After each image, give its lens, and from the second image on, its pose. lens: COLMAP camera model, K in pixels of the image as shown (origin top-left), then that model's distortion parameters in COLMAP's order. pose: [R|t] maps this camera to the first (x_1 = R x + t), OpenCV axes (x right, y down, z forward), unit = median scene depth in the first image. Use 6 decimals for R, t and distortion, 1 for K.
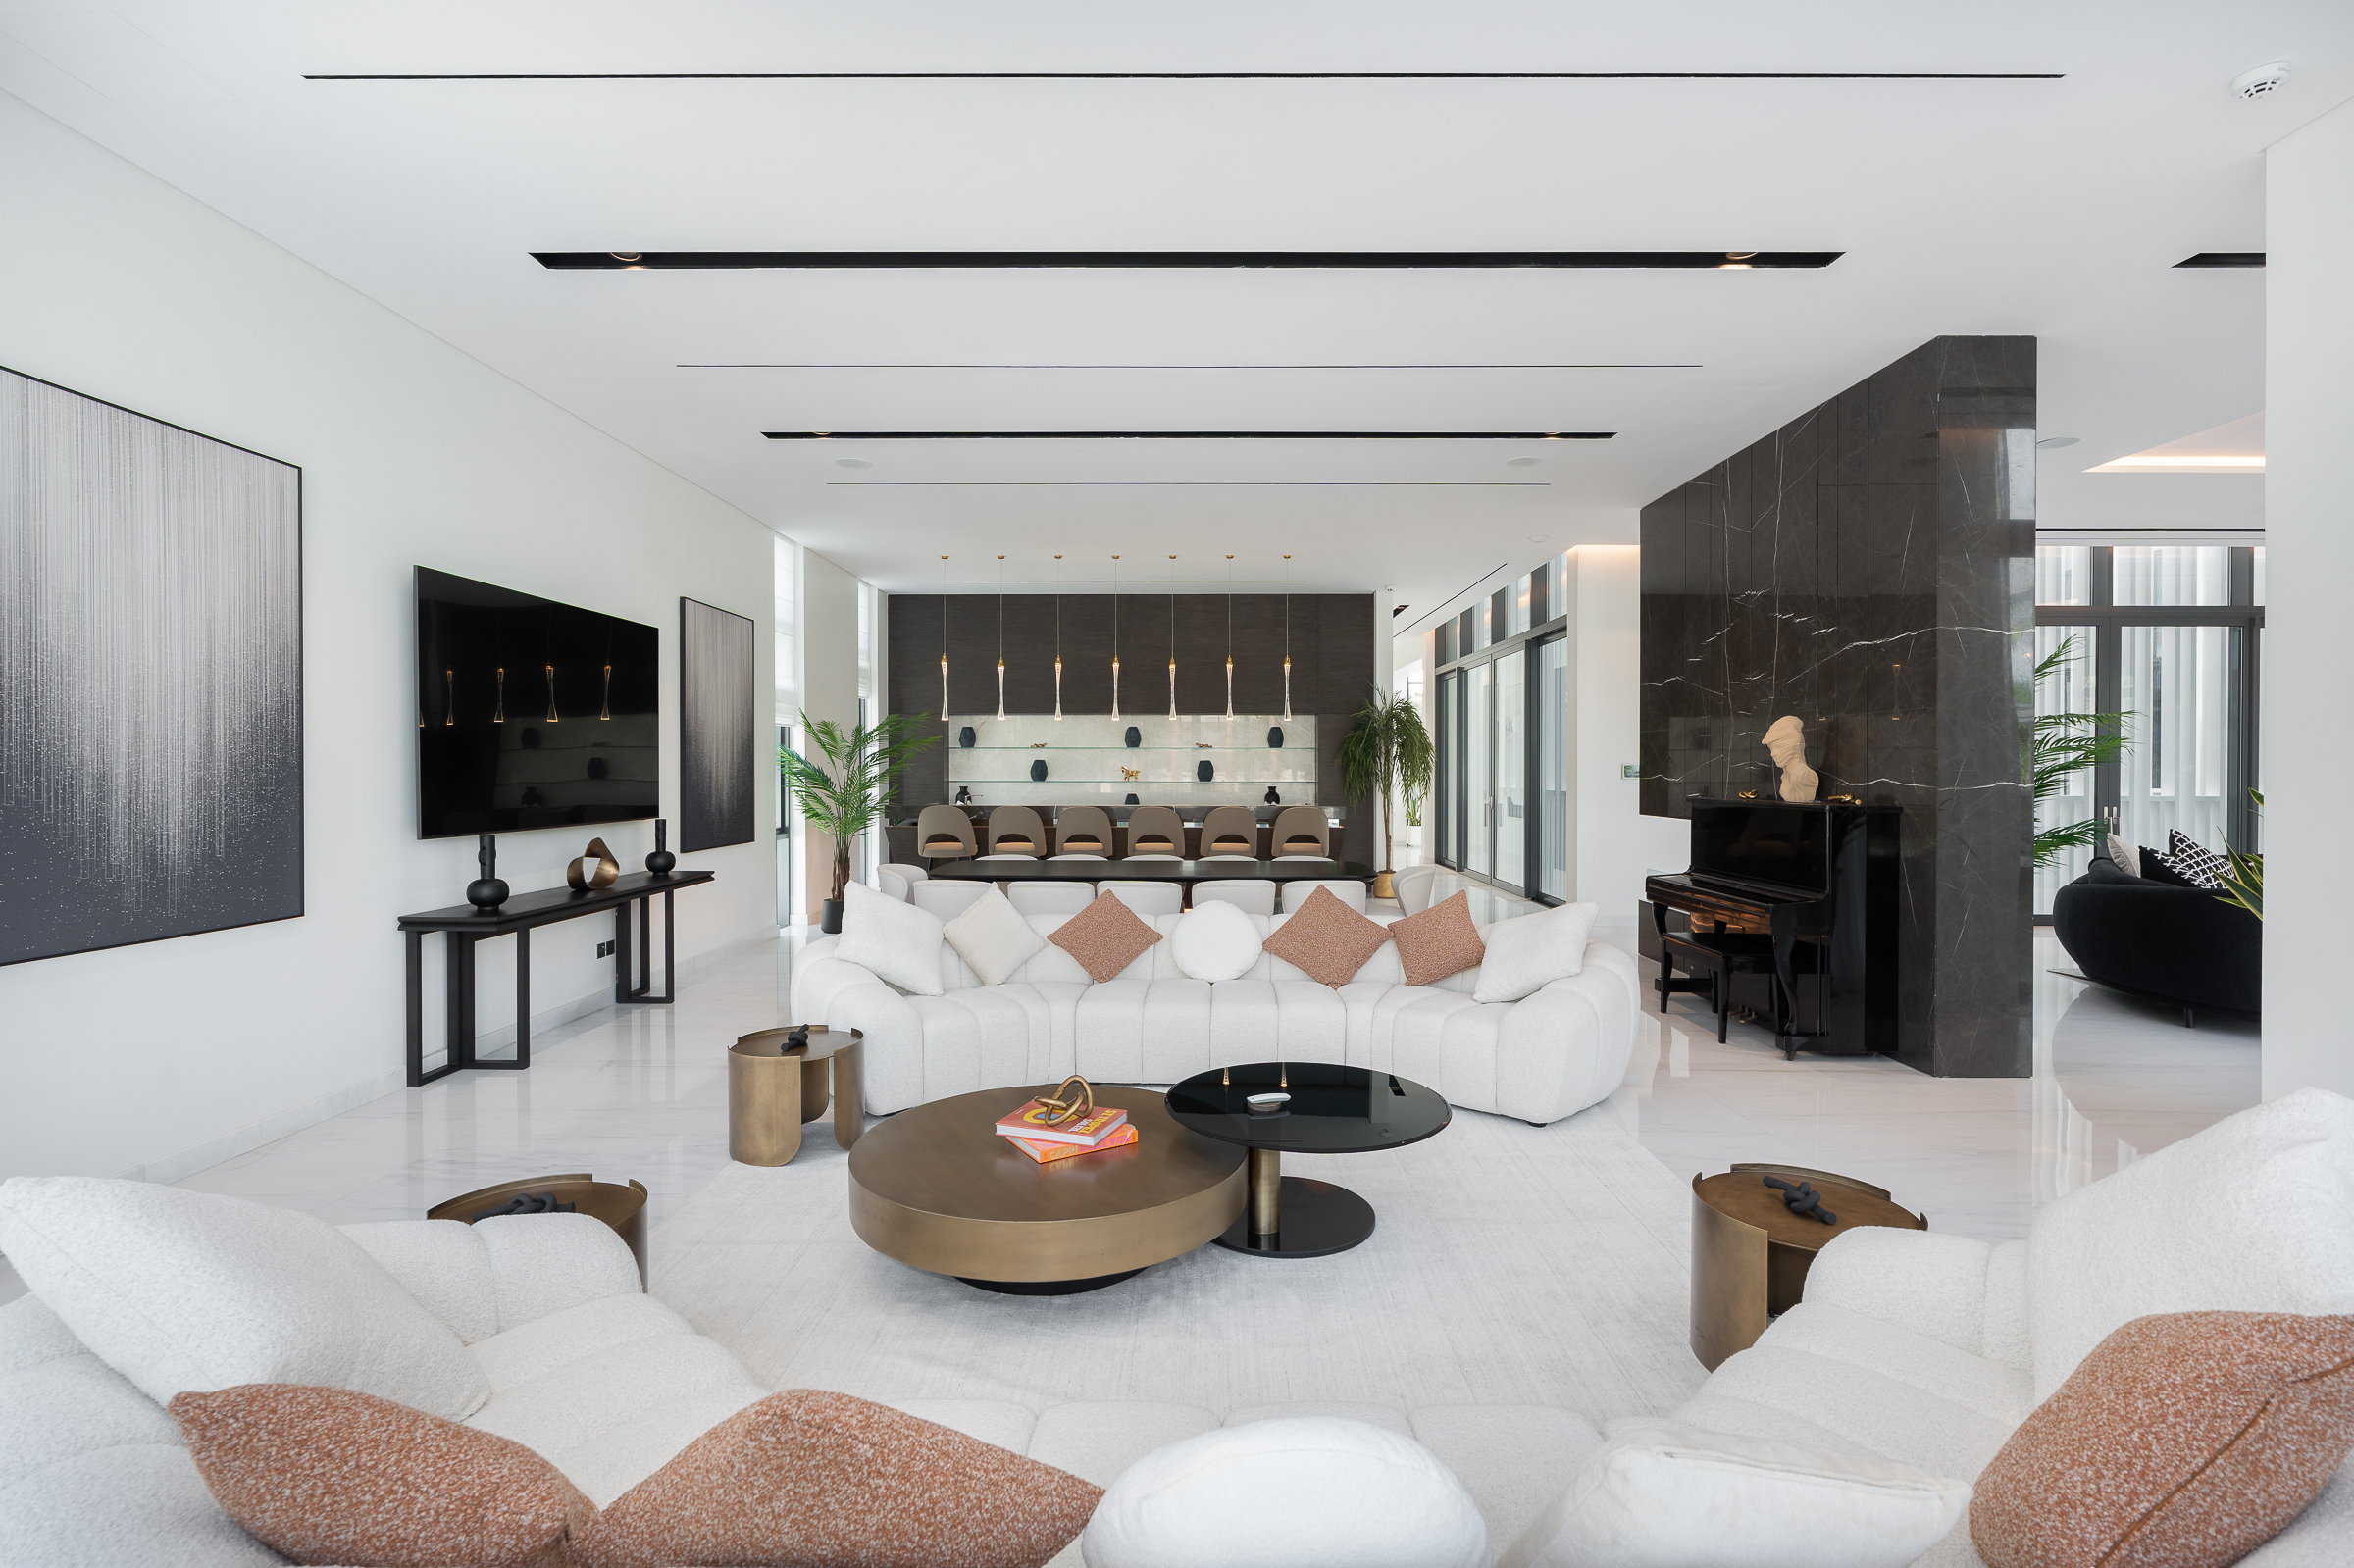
lens RADIAL K [[1082.4, 0, 1177.5], [0, 1082.4, 781.1], [0, 0, 1]] dist [-0.000886, -0.000050]
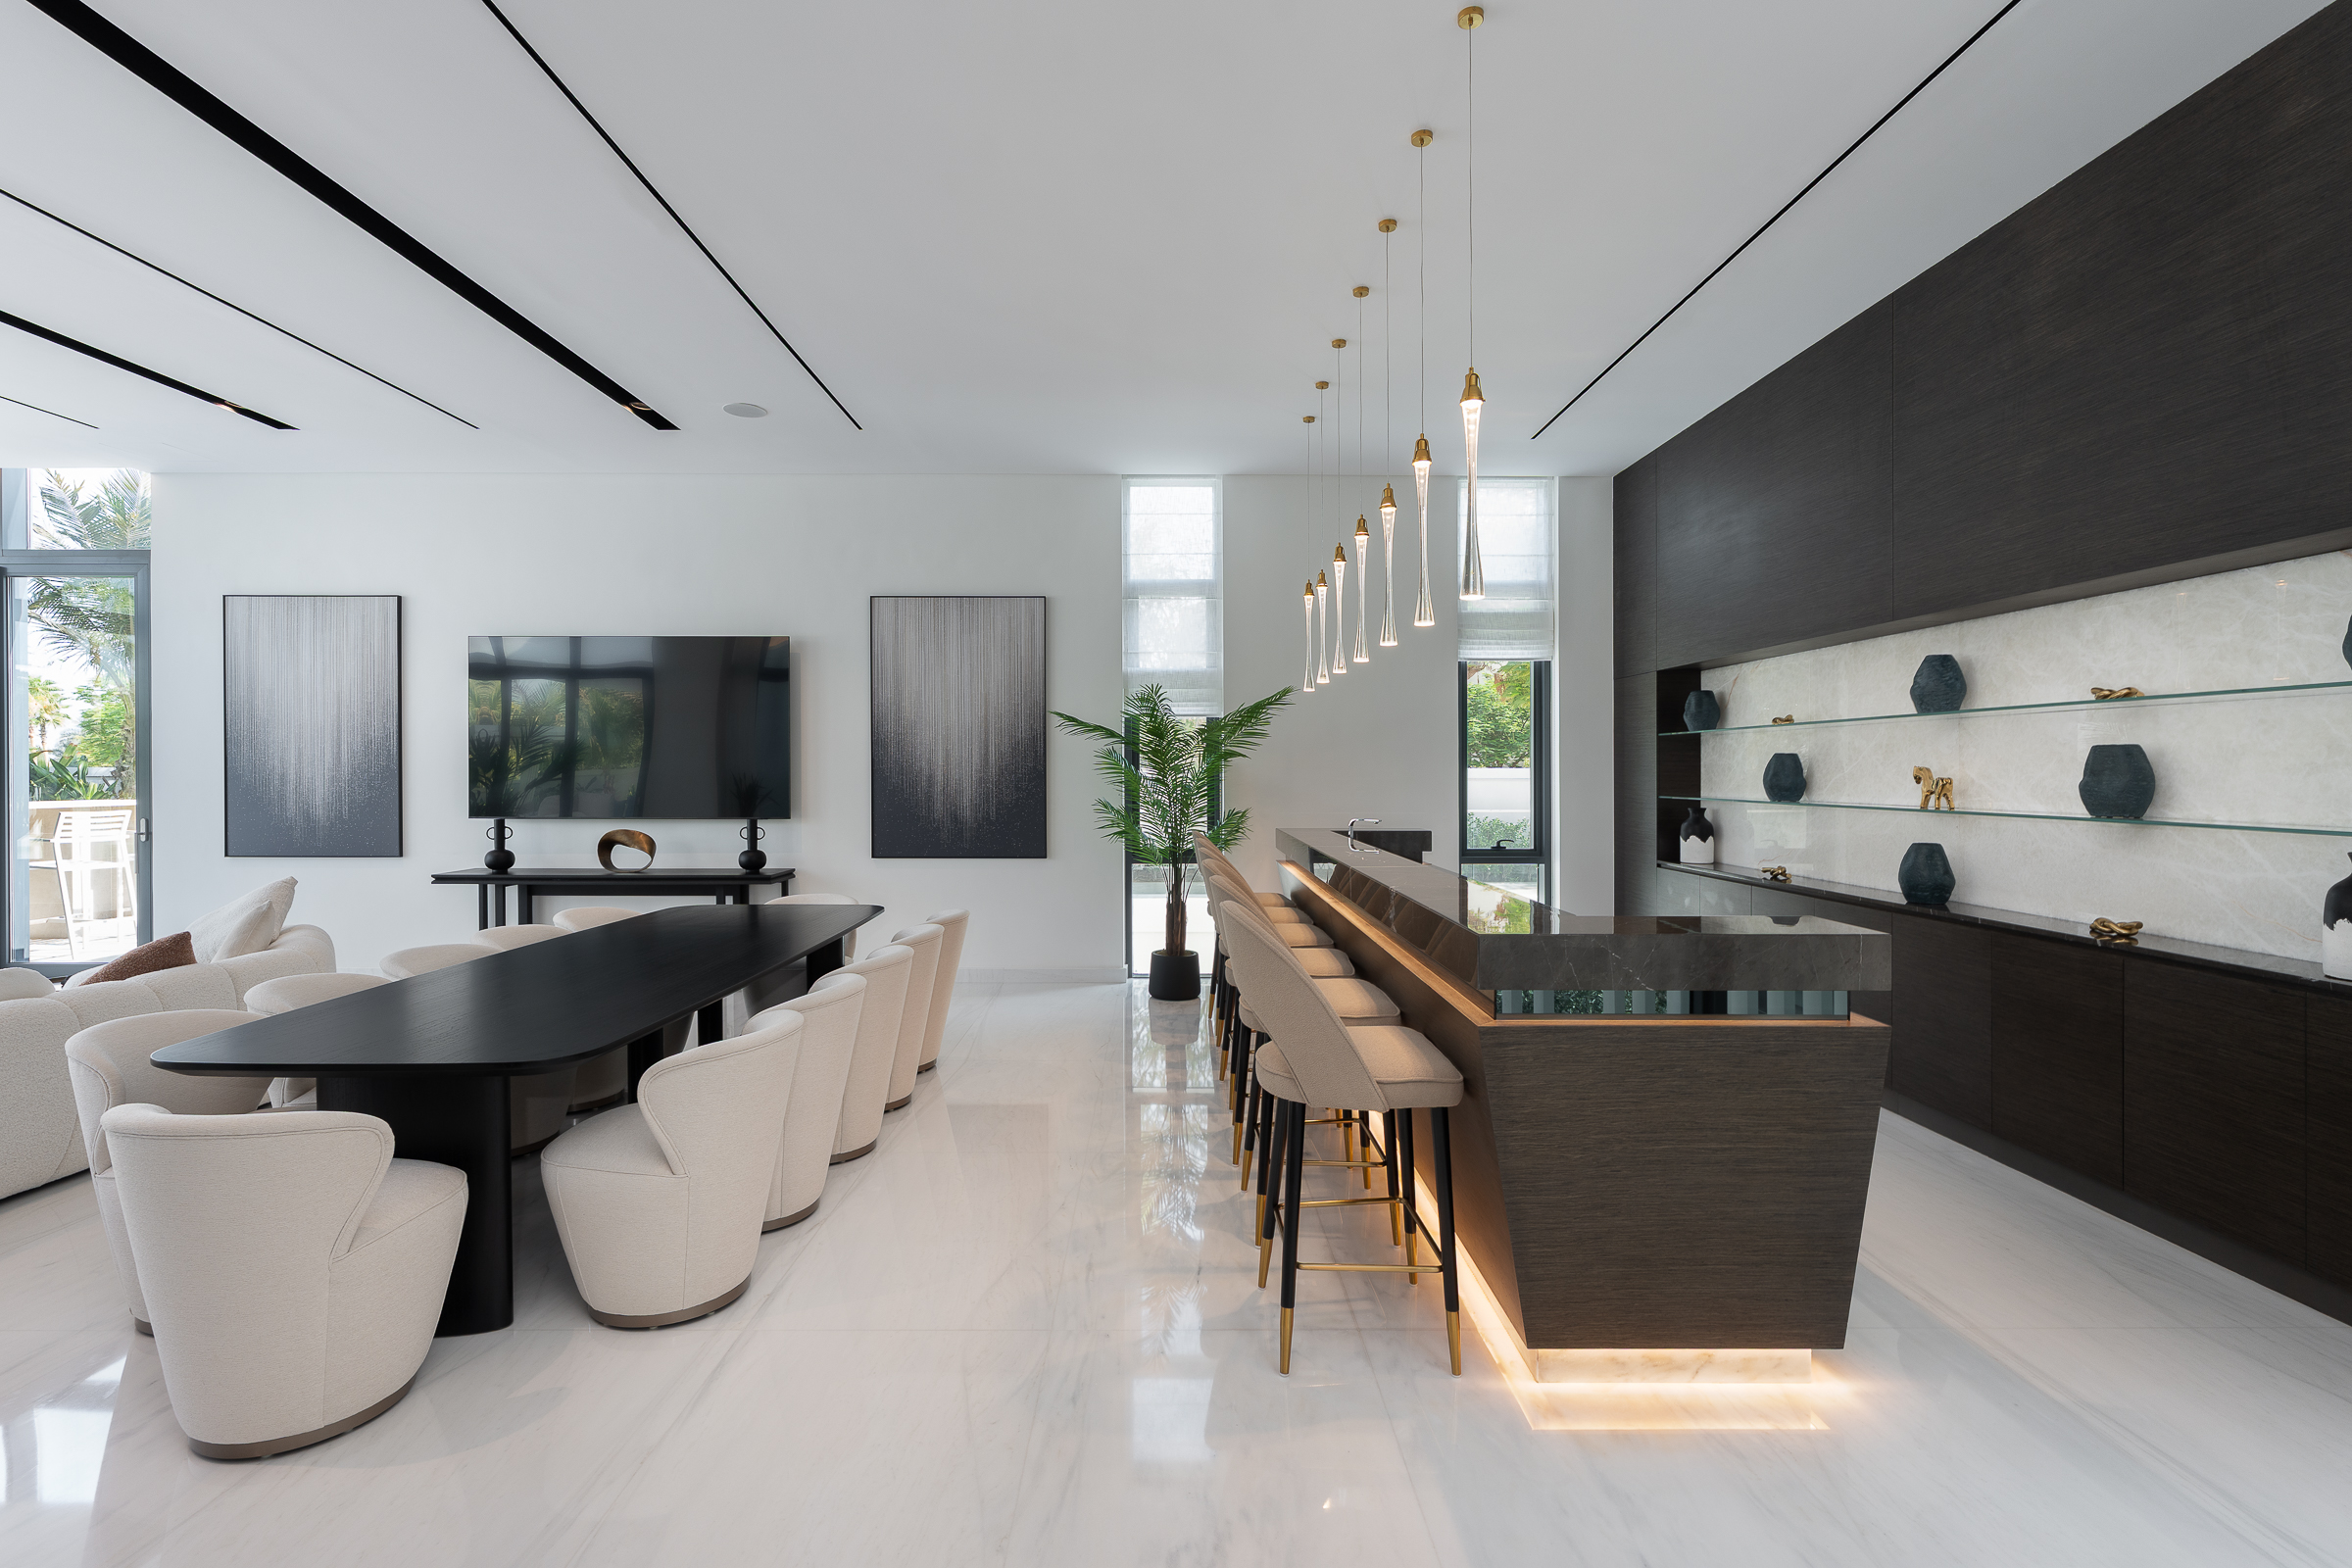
lens RADIAL K [[1081.6, 0, 1181.2], [0, 1081.6, 771.4], [0, 0, 1]] dist [-0.000886, -0.000050]
pose [[0.027610, 0.002173, -0.999616, 1.017098], [-0.011374, 0.999934, 0.001860, -0.030488], [0.999554, 0.011319, 0.027633, 2.372987]]
